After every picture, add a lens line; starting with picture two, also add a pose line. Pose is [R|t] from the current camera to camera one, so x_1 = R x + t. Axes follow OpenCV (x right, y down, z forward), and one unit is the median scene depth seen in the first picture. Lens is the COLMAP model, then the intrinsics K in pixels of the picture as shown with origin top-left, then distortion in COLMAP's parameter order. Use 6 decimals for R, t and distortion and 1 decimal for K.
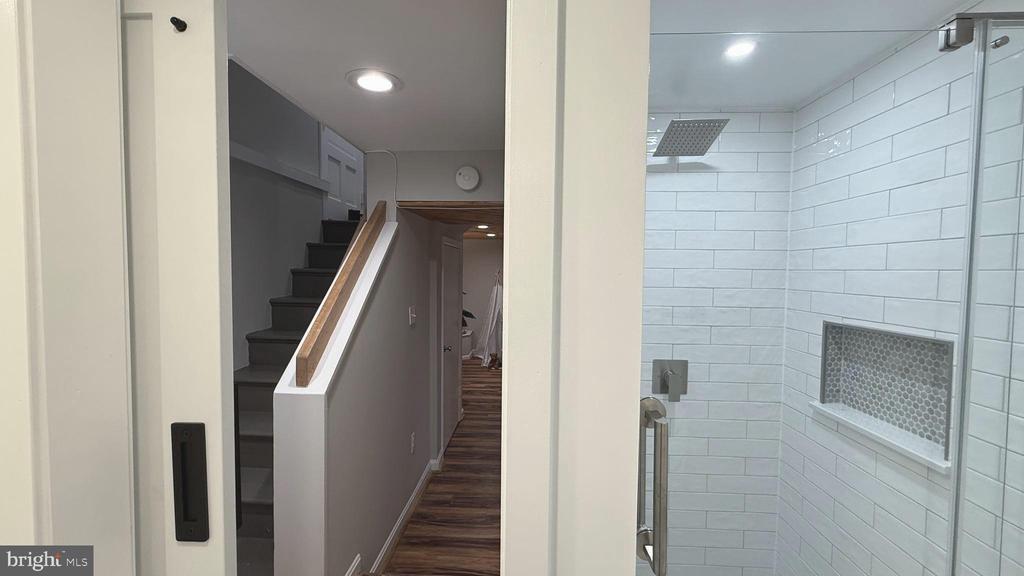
lens RADIAL K [[406.3, 0, 508.4], [0, 406.3, 288.1], [0, 0, 1]] dist [0.000787, 0.000688]
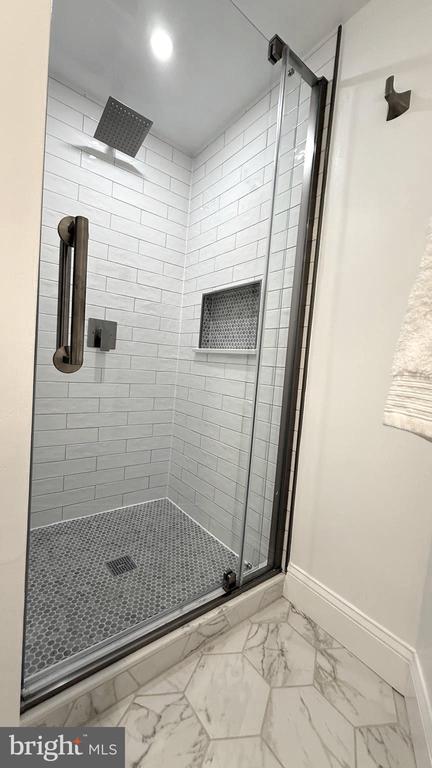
lens RADIAL K [[304.7, 0, 218.3], [0, 304.7, 382.0], [0, 0, 1]] dist [0.000787, 0.000688]
pose [[0.752493, 0.013604, 0.658459, 0.073976], [-0.043690, 0.998615, 0.029298, 0.419848], [-0.657149, -0.050815, 0.752046, 0.088024]]
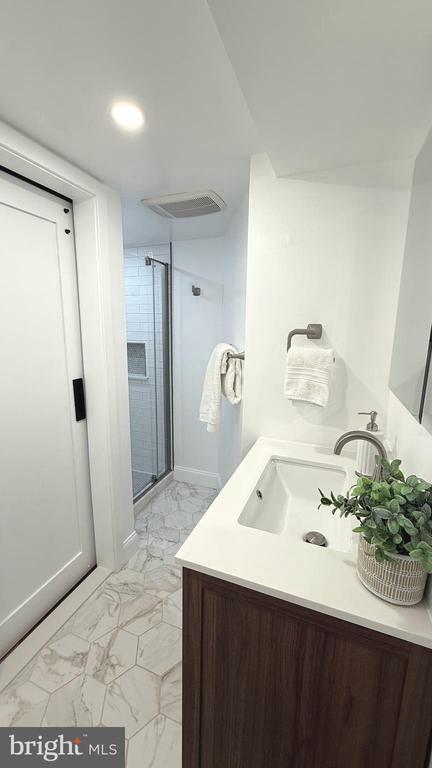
lens RADIAL K [[304.7, 0, 214.5], [0, 304.7, 384.1], [0, 0, 1]] dist [0.000787, 0.000688]
pose [[0.311238, -0.183450, 0.932458, -0.980693], [0.032108, 0.982661, 0.182610, 0.013846], [-0.949790, -0.026896, 0.311731, -0.327472]]
